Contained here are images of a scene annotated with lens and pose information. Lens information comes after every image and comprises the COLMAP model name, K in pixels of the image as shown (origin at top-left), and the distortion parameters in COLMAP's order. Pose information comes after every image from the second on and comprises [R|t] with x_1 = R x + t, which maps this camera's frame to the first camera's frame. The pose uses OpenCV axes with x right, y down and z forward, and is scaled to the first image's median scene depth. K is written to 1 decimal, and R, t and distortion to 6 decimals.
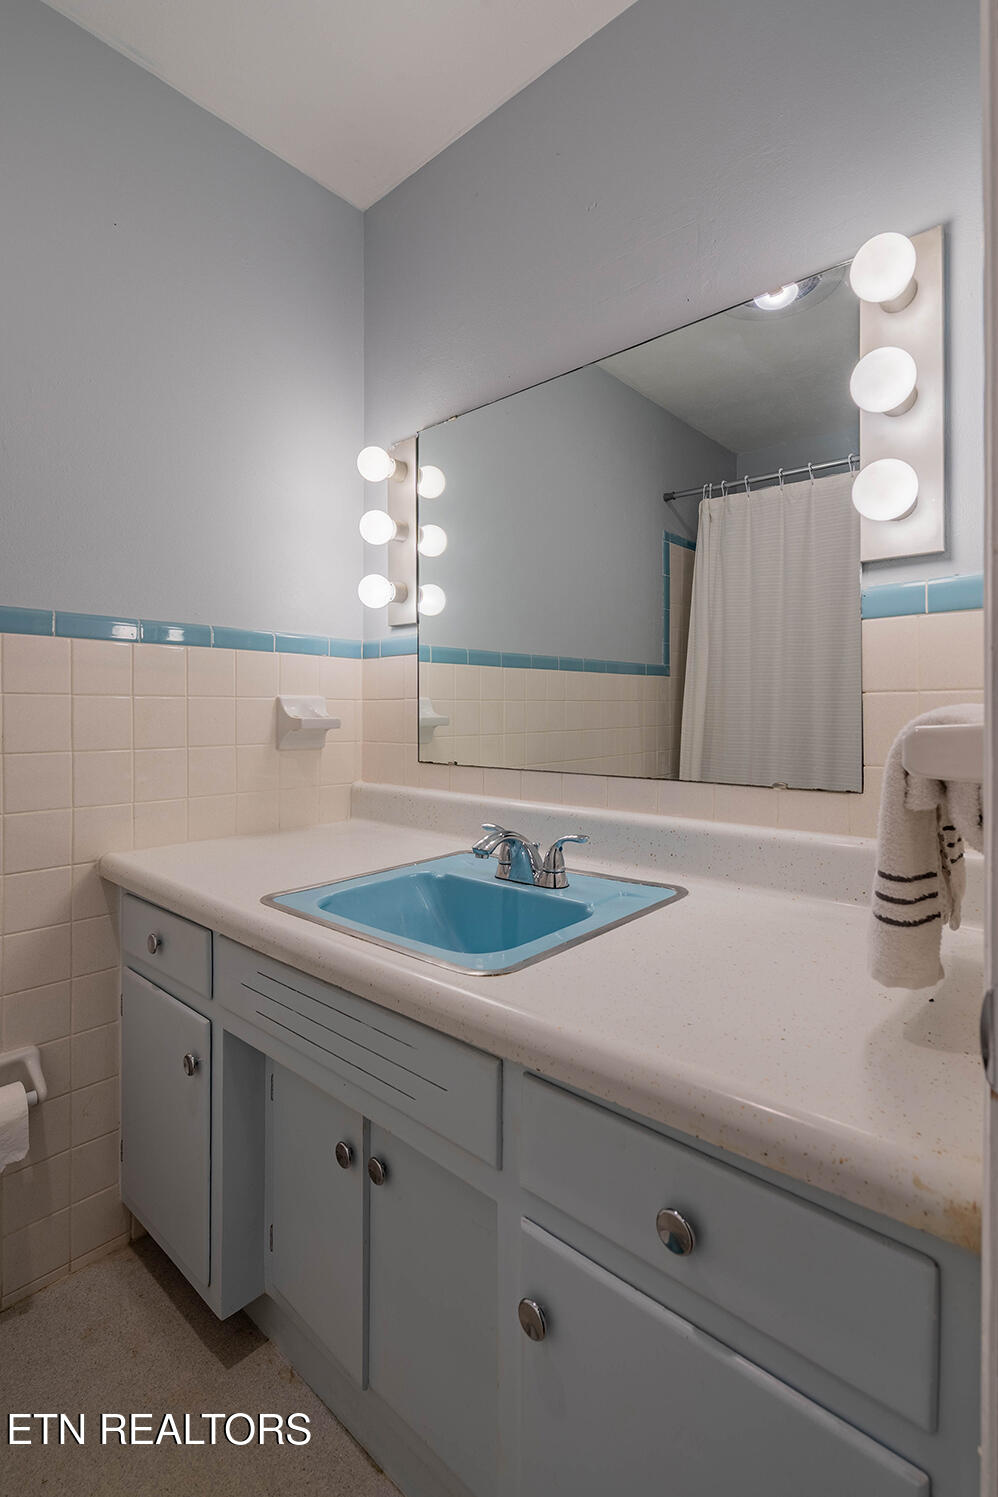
lens RADIAL K [[689.1, 0, 515.9], [0, 689.1, 725.6], [0, 0, 1]] dist [-0.016697, 0.002796]
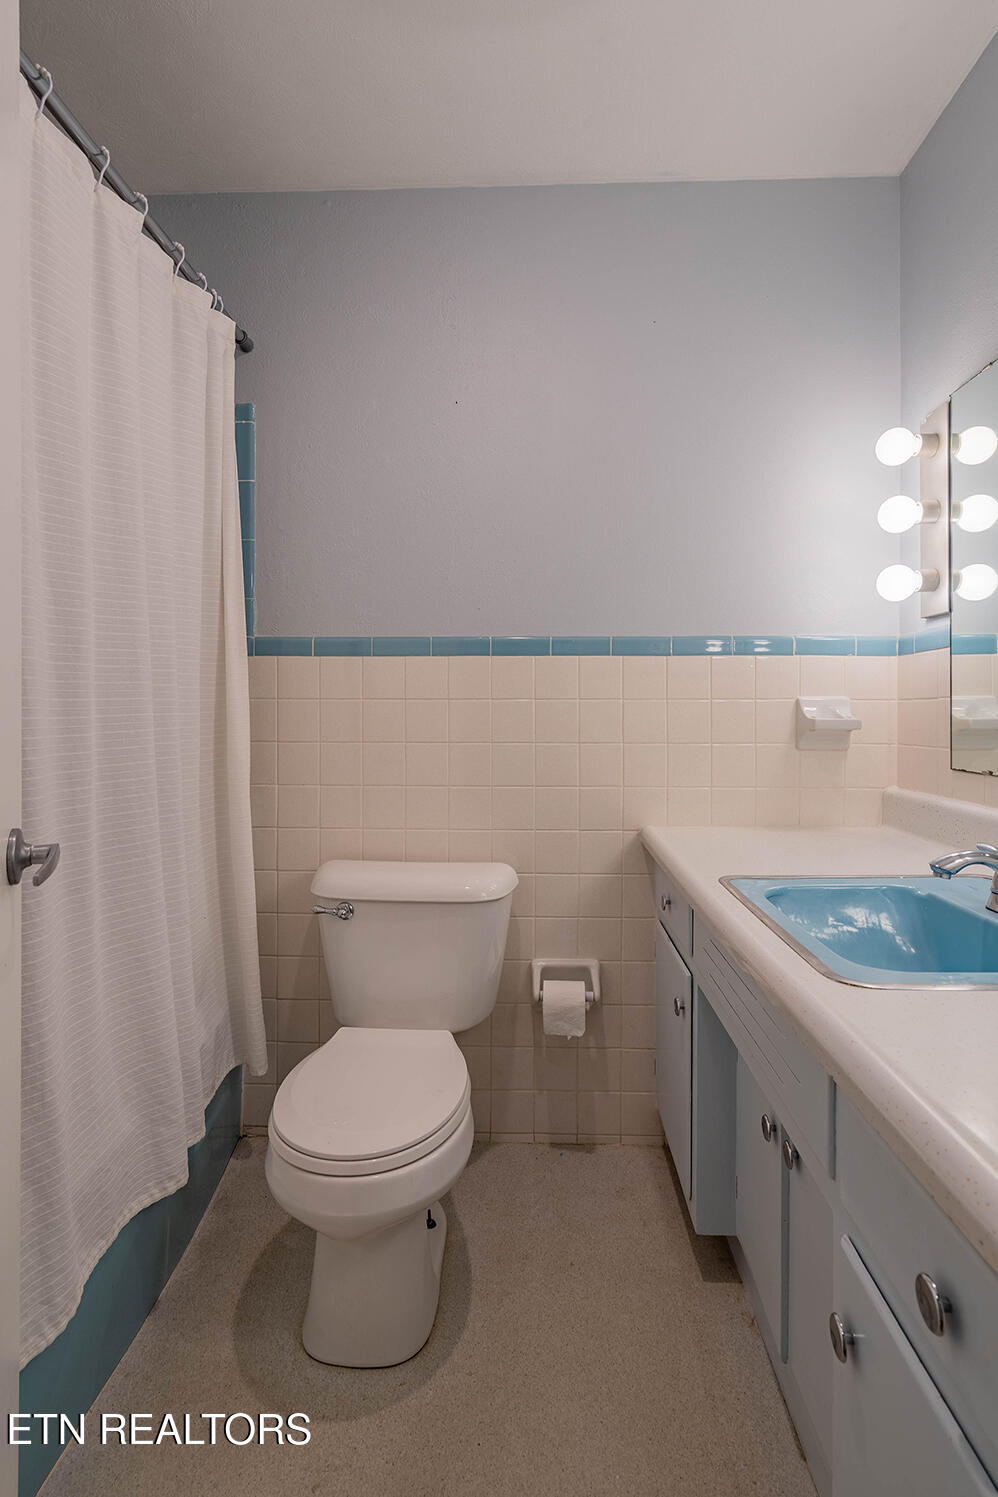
lens RADIAL K [[689.1, 0, 505.8], [0, 689.1, 733.1], [0, 0, 1]] dist [-0.016697, 0.002796]
pose [[0.619846, 0.020663, -0.784452, 0.197975], [-0.013629, 0.999786, 0.015566, 0.000711], [0.784605, 0.001043, 0.619995, 0.010315]]
